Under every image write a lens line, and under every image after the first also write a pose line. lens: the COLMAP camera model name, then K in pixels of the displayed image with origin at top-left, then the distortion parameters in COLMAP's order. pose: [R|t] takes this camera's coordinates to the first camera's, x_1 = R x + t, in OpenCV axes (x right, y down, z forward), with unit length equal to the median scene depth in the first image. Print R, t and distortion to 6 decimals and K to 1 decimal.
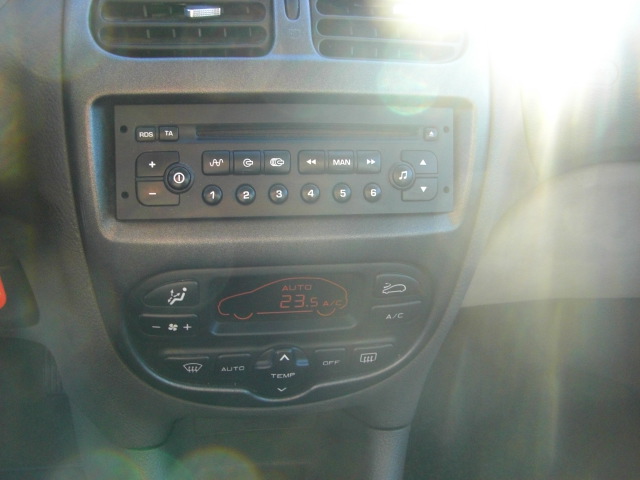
lens RADIAL K [[727.9, 0, 315.4], [0, 727.9, 237.8], [0, 0, 1]] dist [-0.139615, 0.000000]
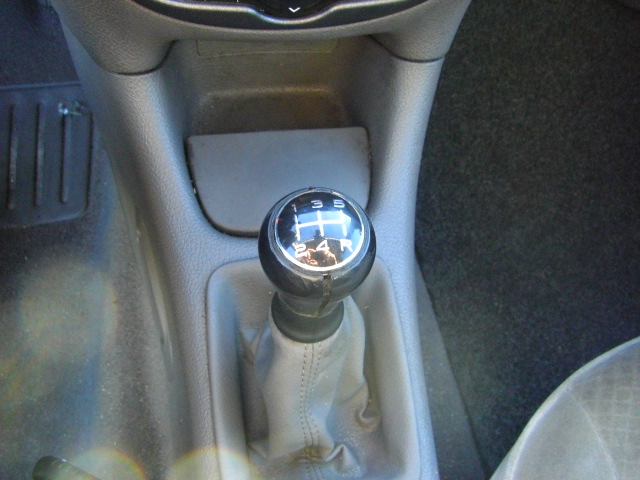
lens RADIAL K [[727.9, 0, 316.3], [0, 727.9, 239.0], [0, 0, 1]] dist [-0.139615, 0.000000]
pose [[0.997464, 0.062483, -0.034092, 0.026513], [-0.037307, 0.866834, 0.497199, 0.027511], [0.060619, -0.494666, 0.866967, 0.159181]]
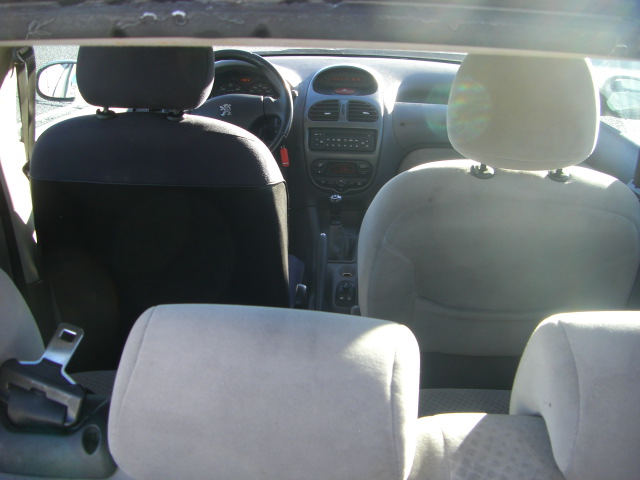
lens RADIAL K [[727.9, 0, 324.7], [0, 727.9, 239.4], [0, 0, 1]] dist [-0.139615, 0.000000]
pose [[0.959227, 0.033757, -0.280614, 1.266260], [-0.075896, 0.987141, -0.140683, 1.275252], [0.272257, 0.156244, 0.949455, -3.712276]]
